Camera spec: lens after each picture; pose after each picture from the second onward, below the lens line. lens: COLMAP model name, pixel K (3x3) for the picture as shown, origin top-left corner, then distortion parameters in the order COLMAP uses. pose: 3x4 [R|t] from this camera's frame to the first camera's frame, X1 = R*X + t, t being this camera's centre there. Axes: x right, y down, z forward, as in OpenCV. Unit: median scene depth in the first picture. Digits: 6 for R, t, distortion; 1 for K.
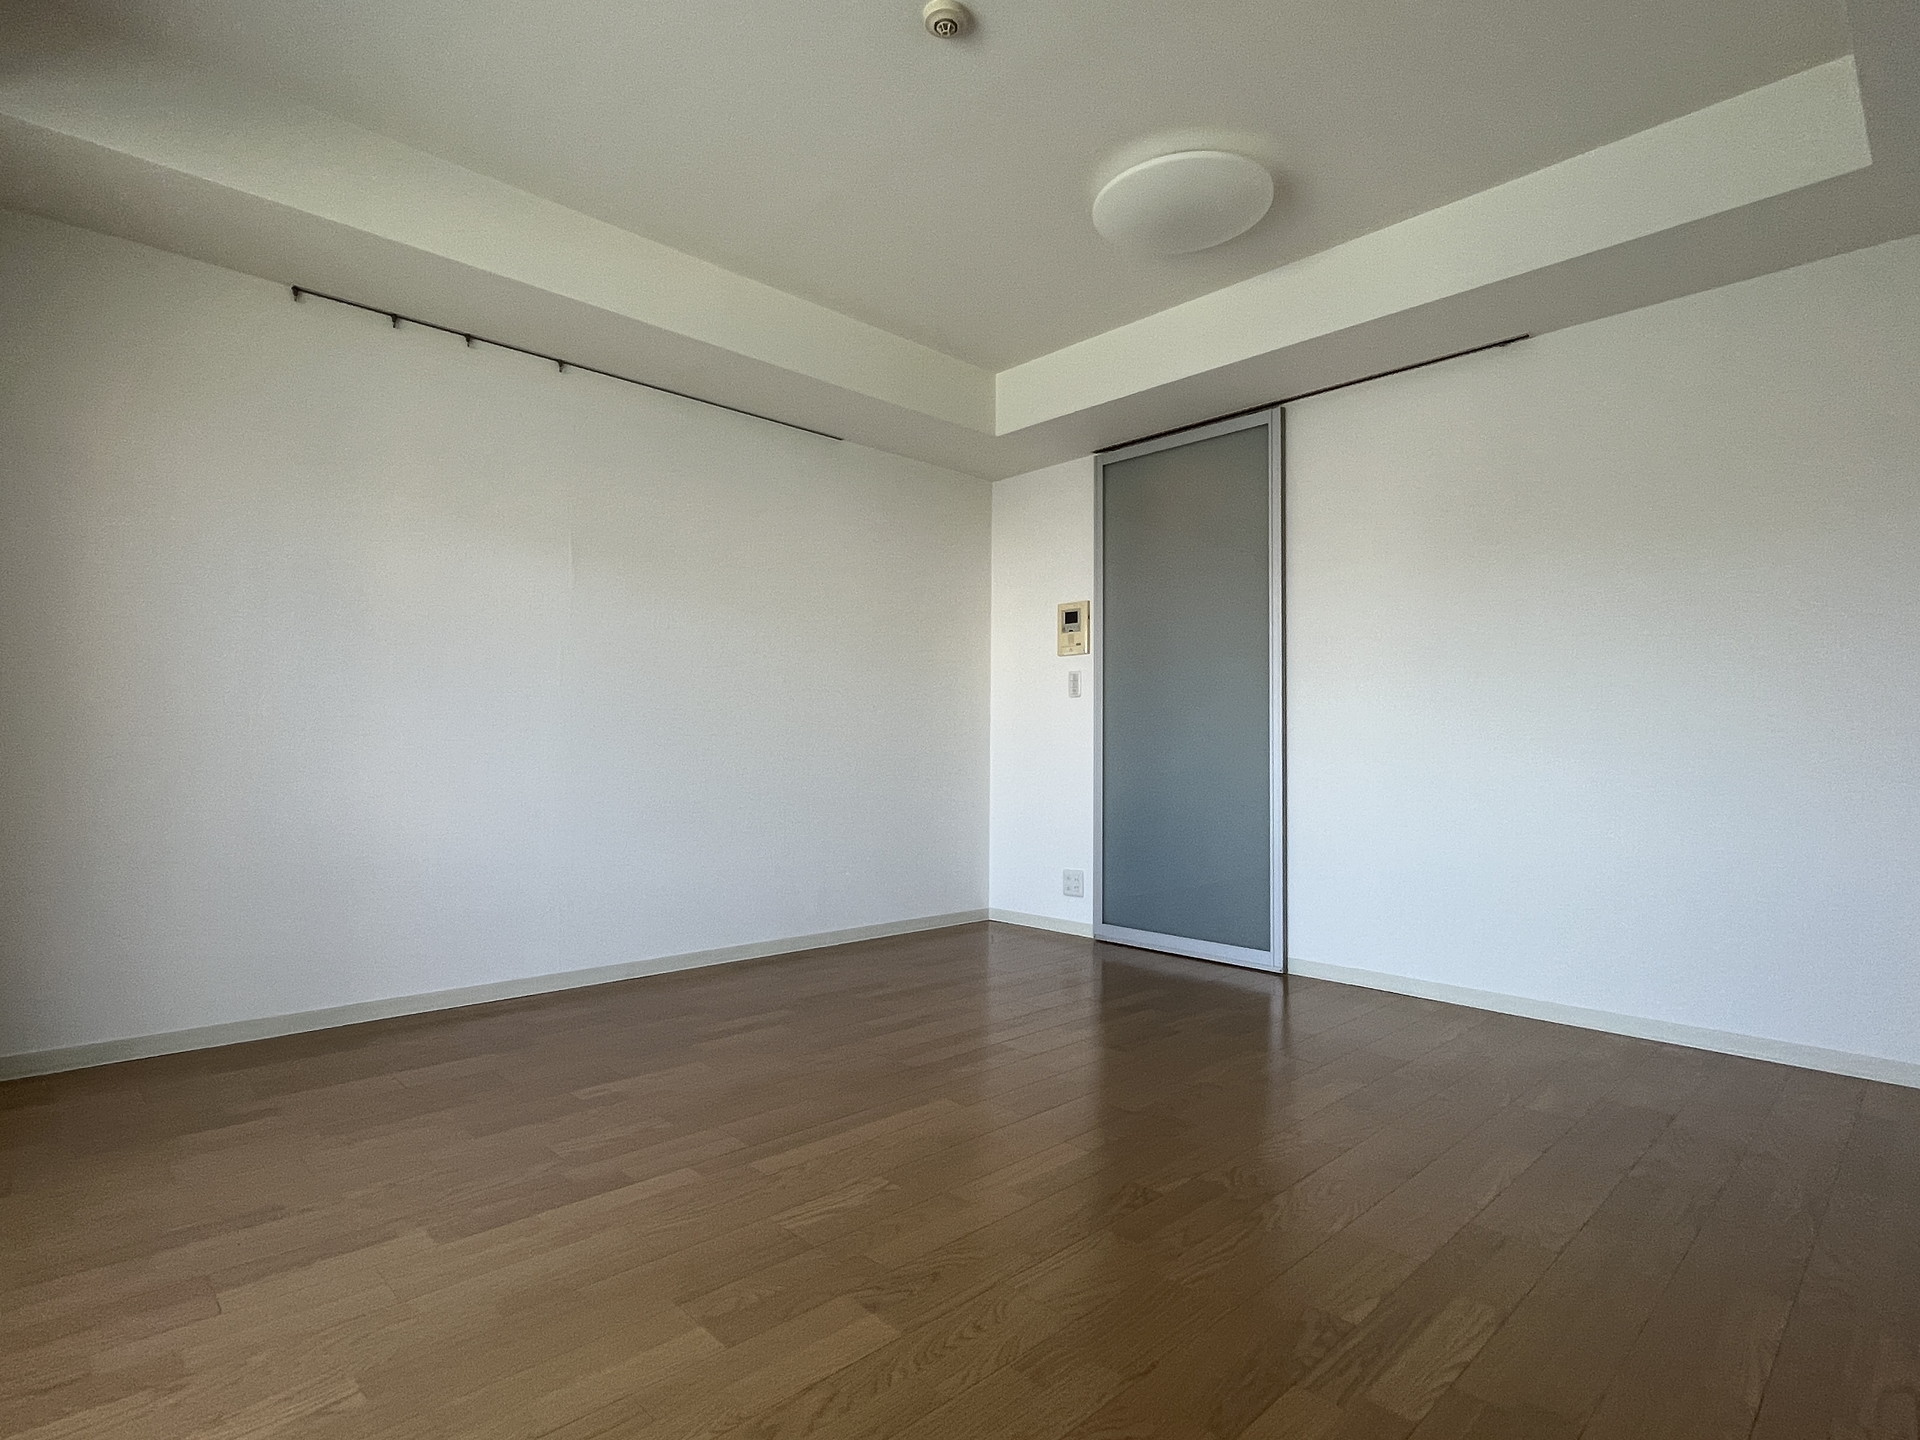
lens RADIAL K [[977.6, 0, 956.9], [0, 977.6, 711.7], [0, 0, 1]] dist [-0.002246, -0.002506]
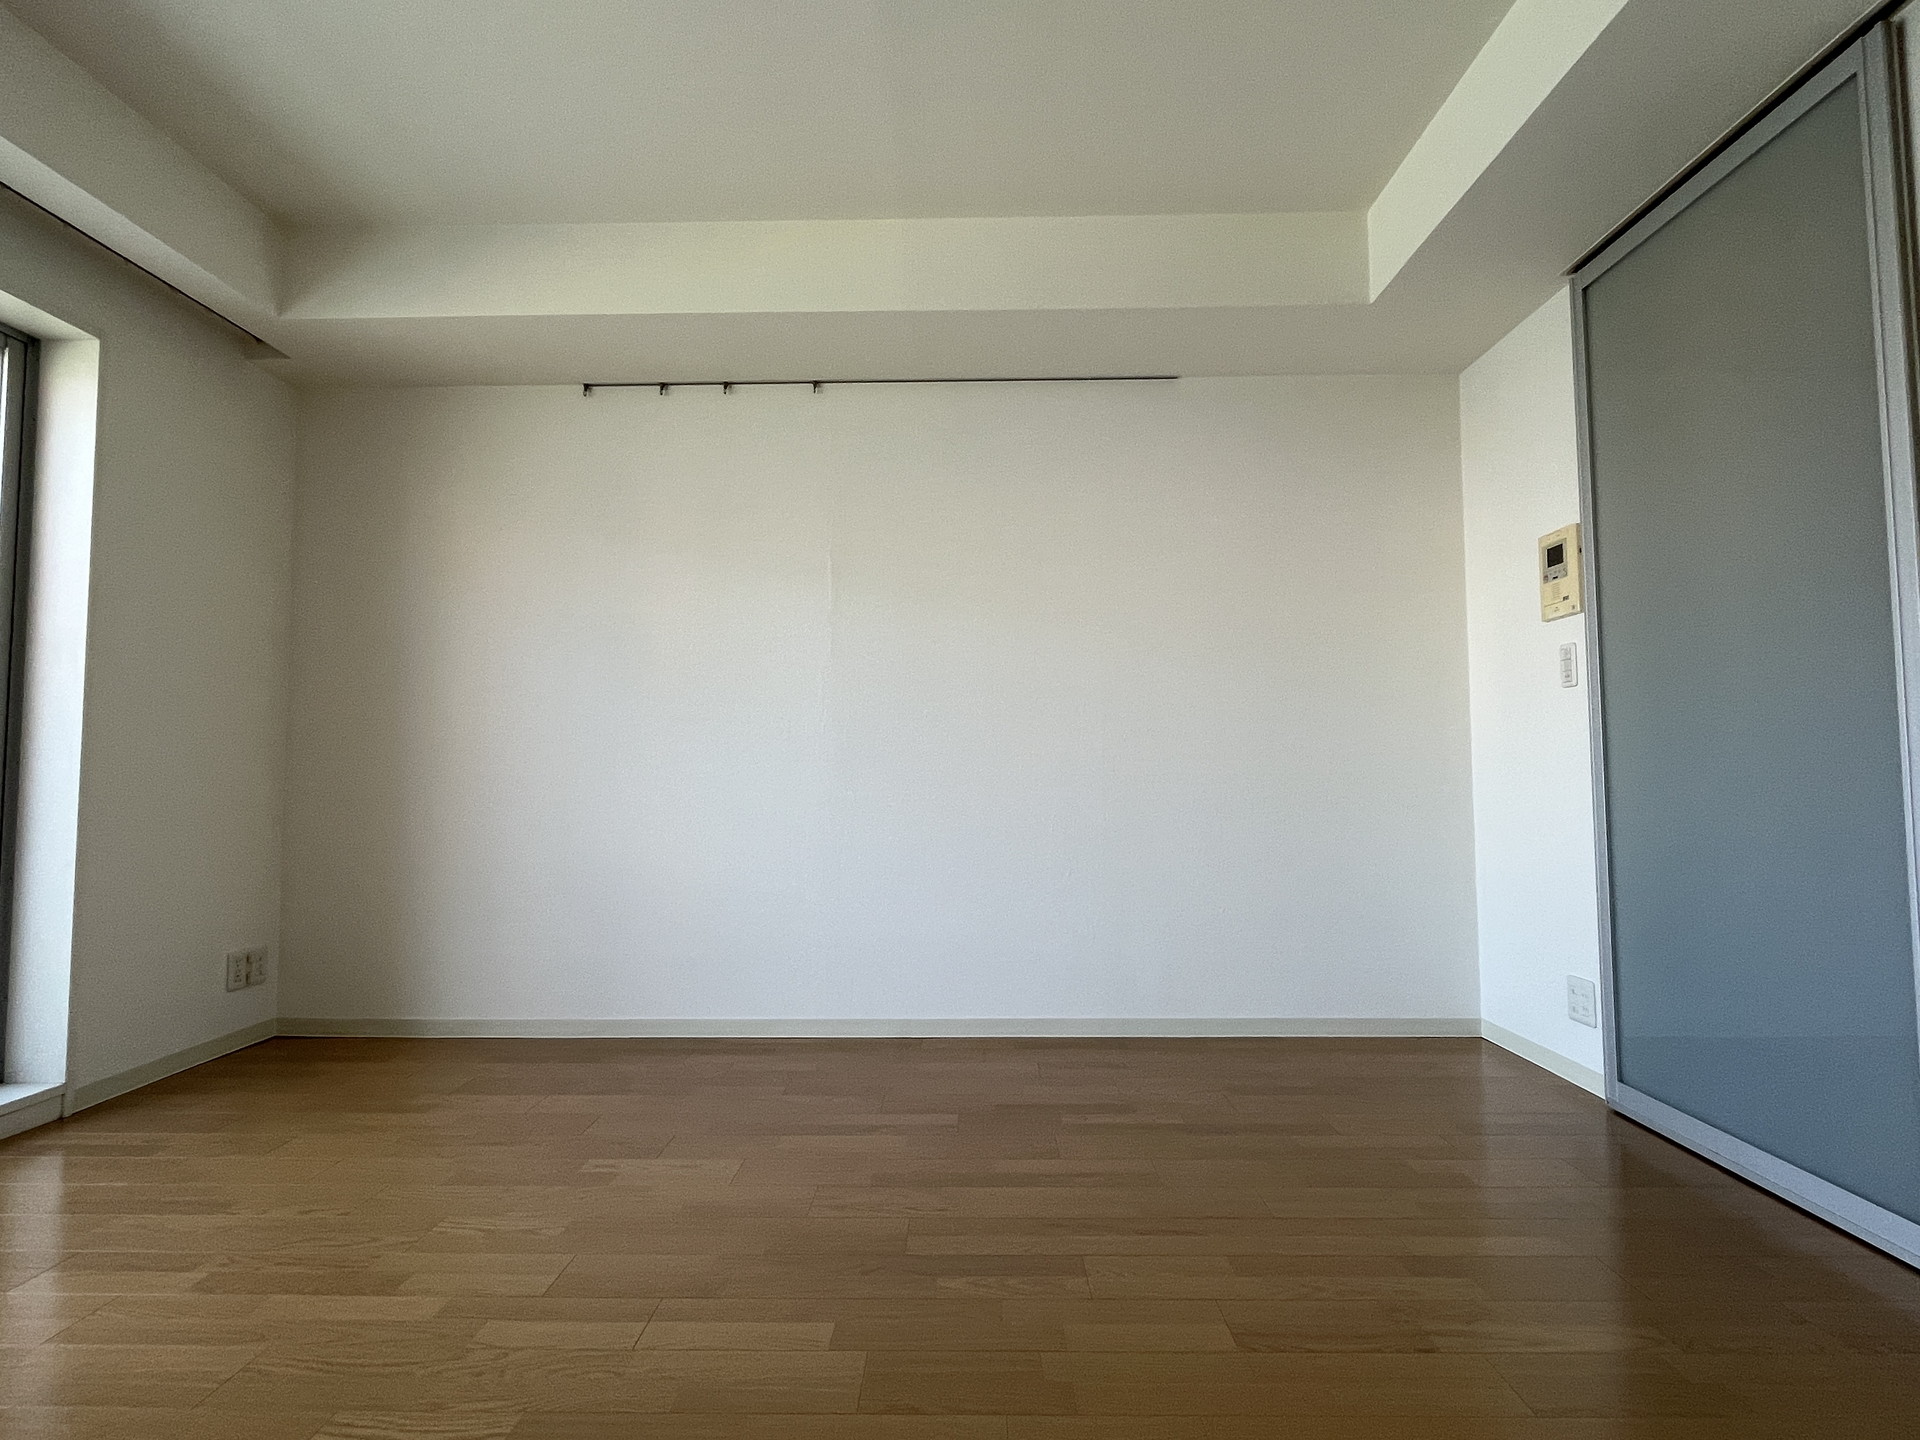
lens RADIAL K [[977.6, 0, 954.0], [0, 977.6, 715.6], [0, 0, 1]] dist [-0.002246, -0.002506]
pose [[0.709611, -0.053492, -0.702561, 0.299569], [0.037282, 0.998568, -0.038373, 0.012394], [0.703607, 0.001037, 0.710589, 0.342566]]
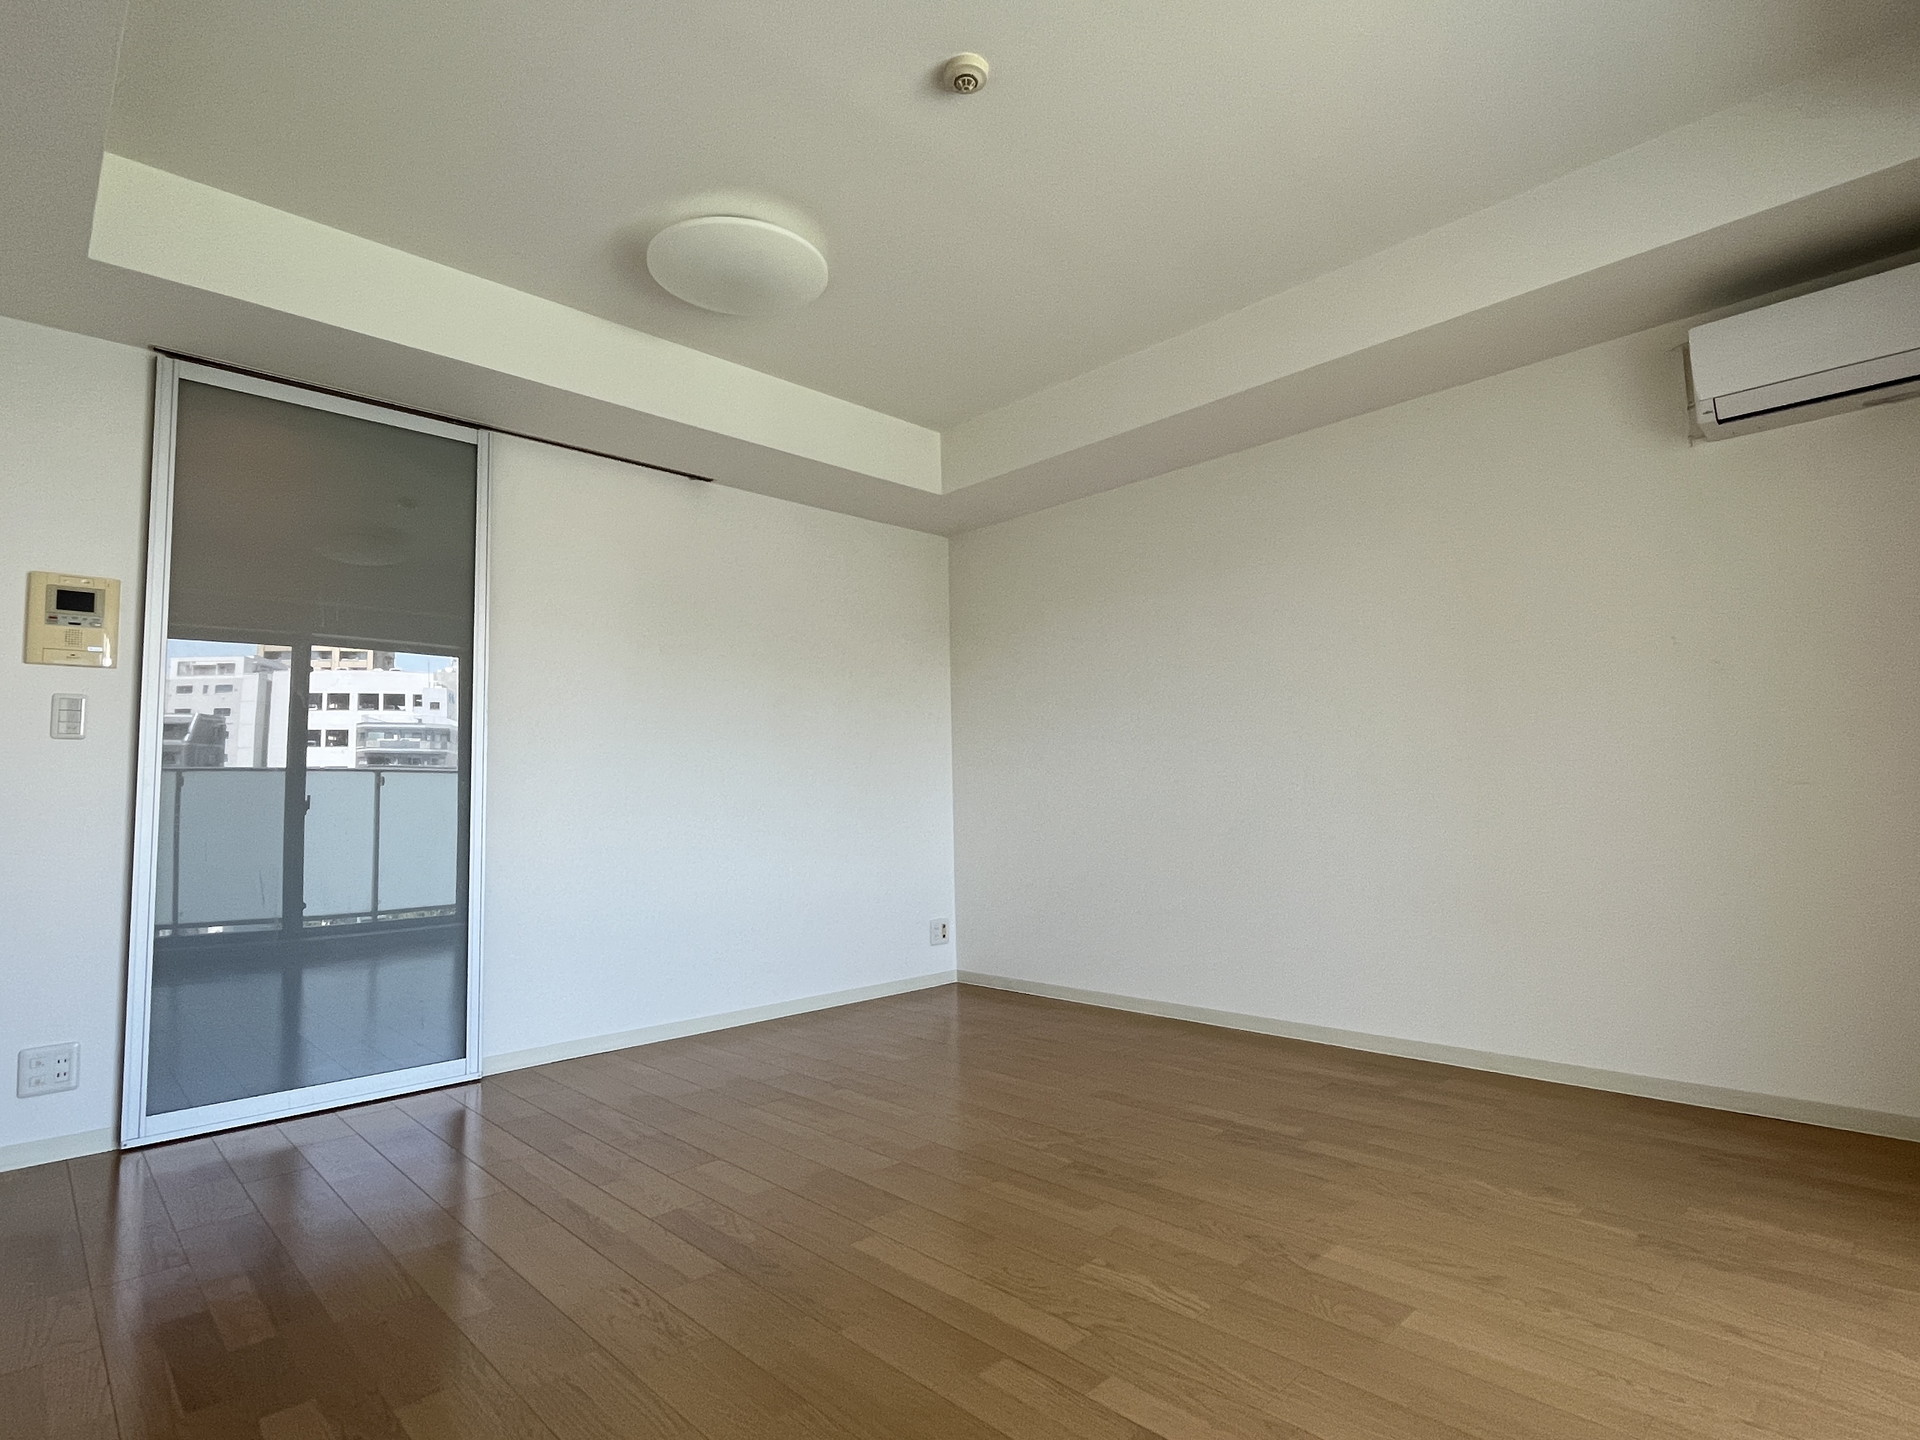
lens RADIAL K [[977.6, 0, 952.5], [0, 977.6, 721.4], [0, 0, 1]] dist [-0.002246, -0.002506]
pose [[-0.005376, 0.072068, 0.997385, -0.500304], [-0.019598, 0.997200, -0.072160, 0.006209], [-0.999793, -0.019935, -0.003948, 0.532333]]
